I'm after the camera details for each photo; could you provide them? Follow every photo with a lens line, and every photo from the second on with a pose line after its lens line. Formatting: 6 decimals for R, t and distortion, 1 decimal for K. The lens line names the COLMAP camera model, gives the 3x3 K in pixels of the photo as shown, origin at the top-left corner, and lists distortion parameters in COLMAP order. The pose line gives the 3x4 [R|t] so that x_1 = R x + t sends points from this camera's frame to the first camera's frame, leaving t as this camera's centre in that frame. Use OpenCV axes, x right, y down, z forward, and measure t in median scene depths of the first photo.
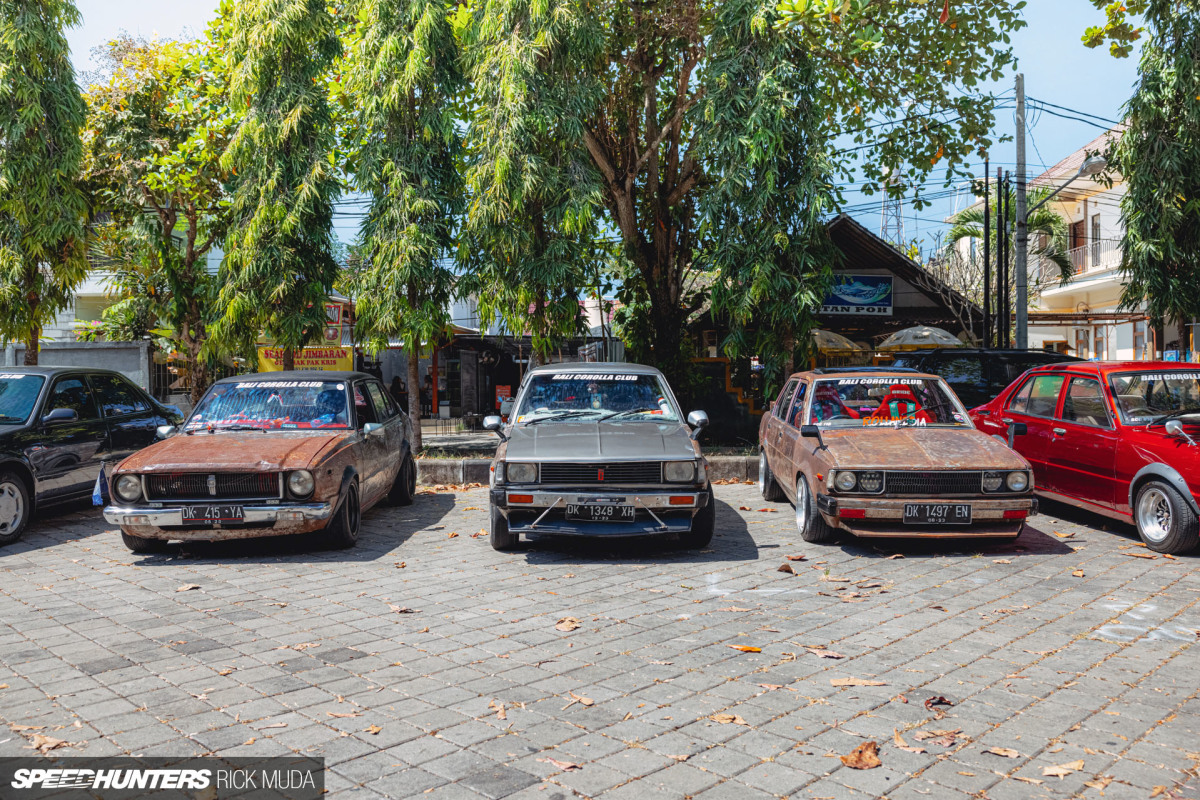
lens RADIAL K [[1021.8, 0, 600.3], [0, 1021.8, 404.9], [0, 0, 1]] dist [-0.019431, -0.013400]
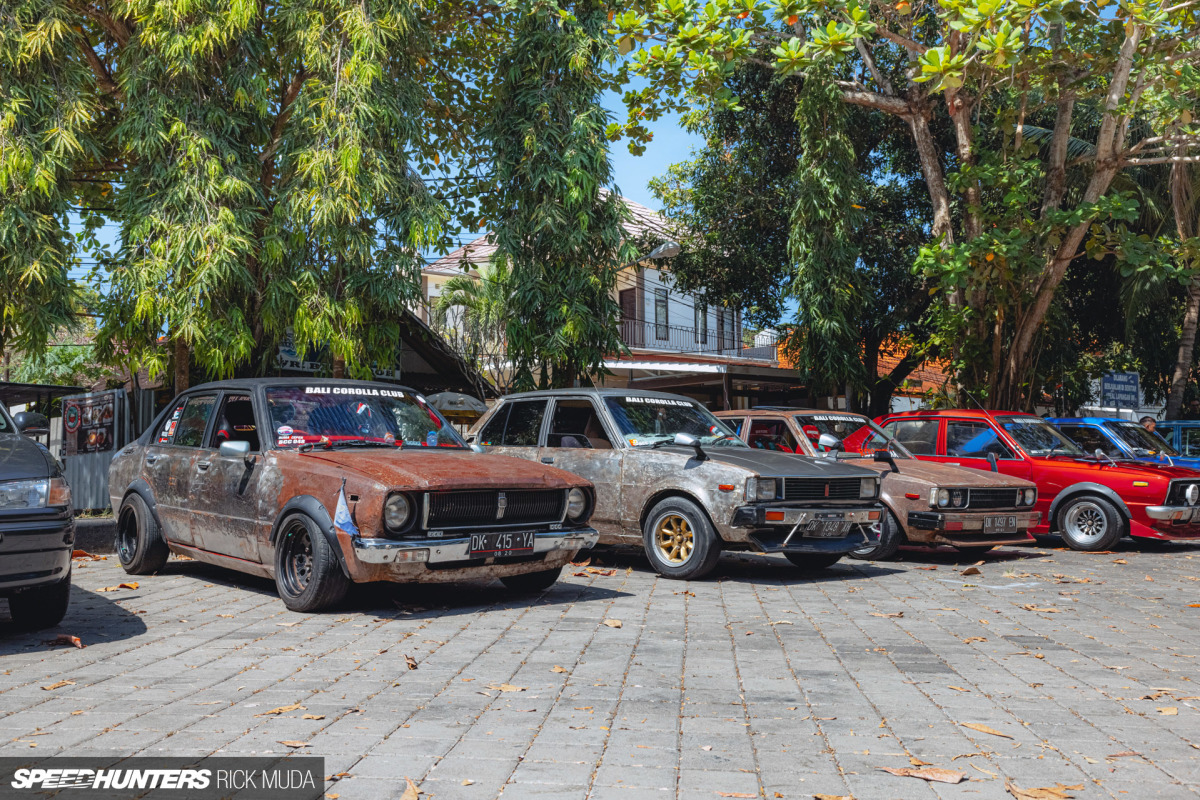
lens RADIAL K [[1146.4, 0, 600.0], [0, 1146.4, 397.6], [0, 0, 1]] dist [0.000006, 0.000000]
pose [[0.765677, 0.049839, 0.641291, -0.837103], [0.006715, 0.996320, -0.085448, 0.067917], [-0.643190, 0.069732, 0.762525, 0.267829]]
